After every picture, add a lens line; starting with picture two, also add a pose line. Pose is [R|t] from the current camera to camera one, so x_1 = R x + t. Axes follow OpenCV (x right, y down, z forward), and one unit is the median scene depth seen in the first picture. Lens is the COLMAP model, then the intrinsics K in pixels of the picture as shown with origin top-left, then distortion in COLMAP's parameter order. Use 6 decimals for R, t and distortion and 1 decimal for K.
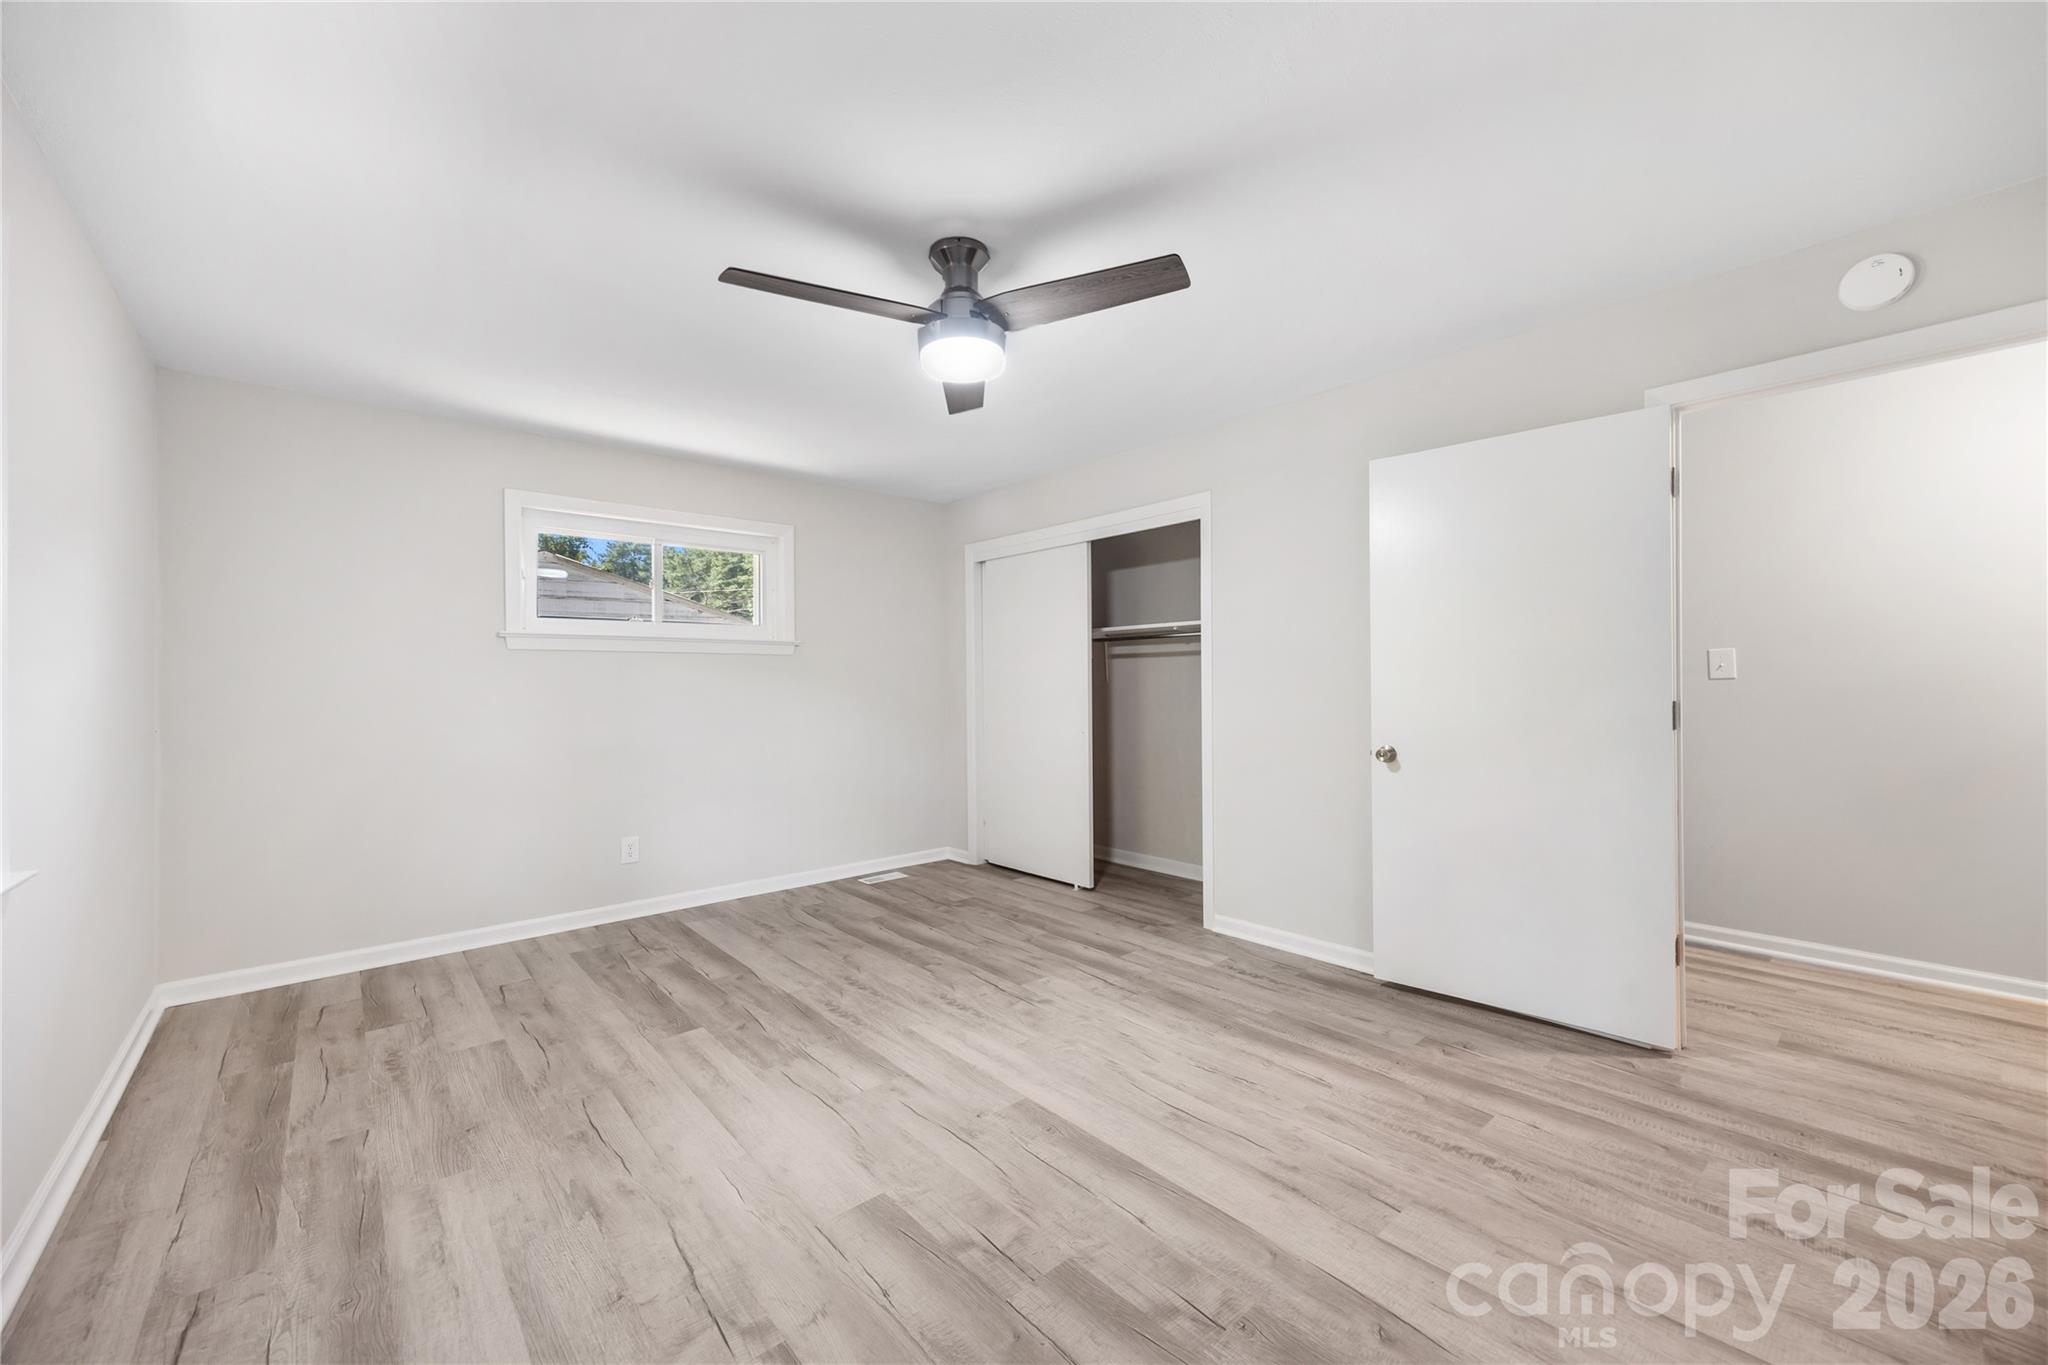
lens RADIAL K [[827.3, 0, 1032.7], [0, 827.3, 679.1], [0, 0, 1]] dist [0.008000, -0.001859]
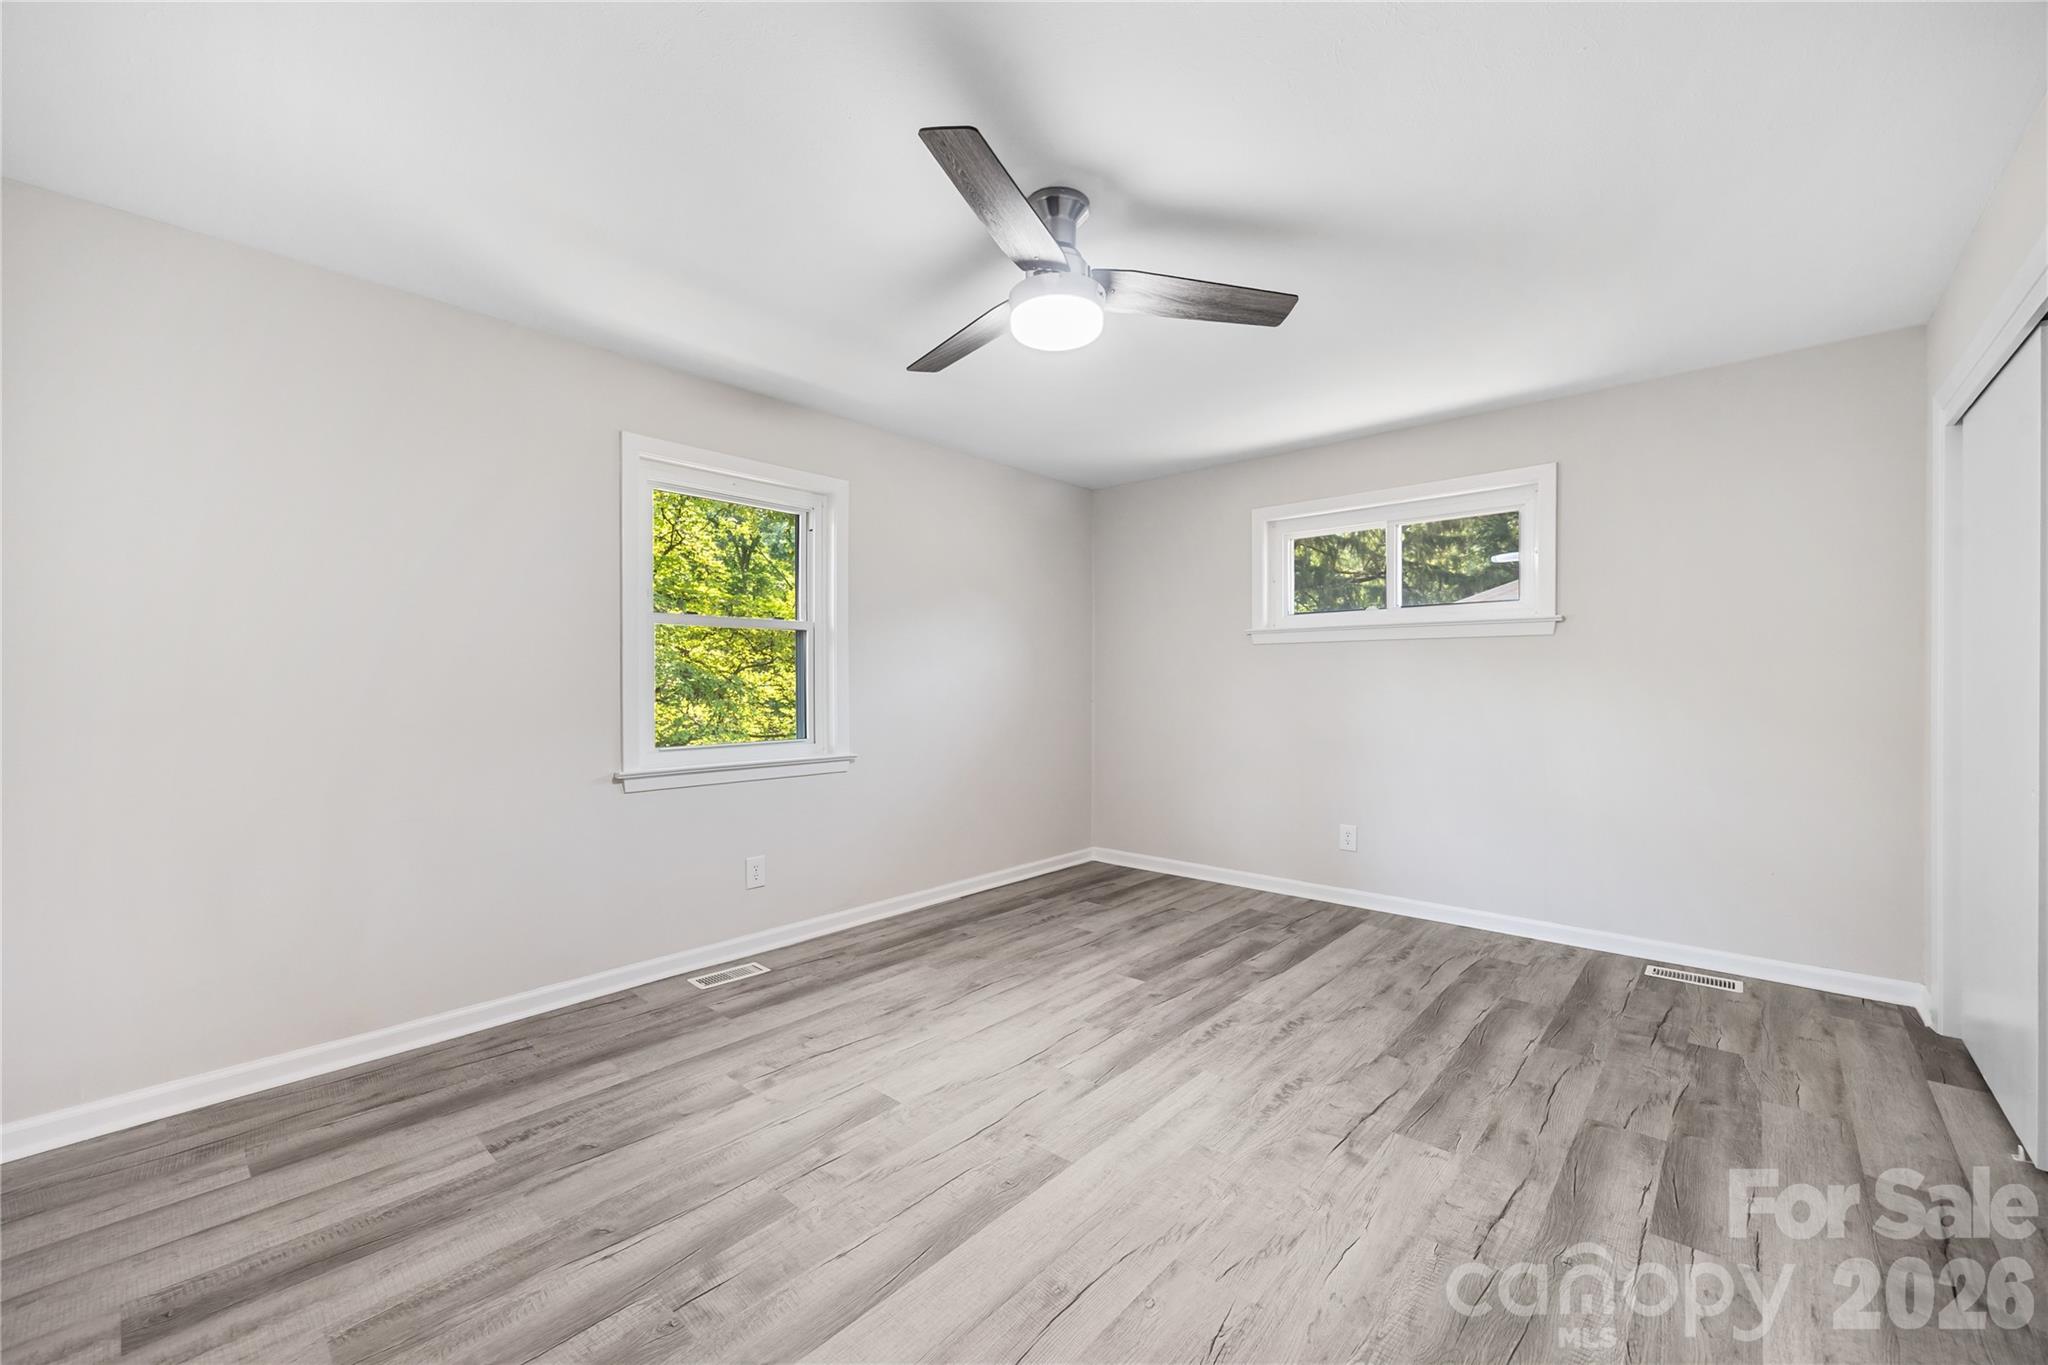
lens RADIAL K [[827.3, 0, 1008.4], [0, 827.3, 684.6], [0, 0, 1]] dist [0.008000, -0.001859]
pose [[0.079466, 0.014425, -0.996733, 0.614606], [0.011519, 0.999815, 0.015388, -0.000811], [0.996771, -0.012704, 0.079286, 0.645356]]
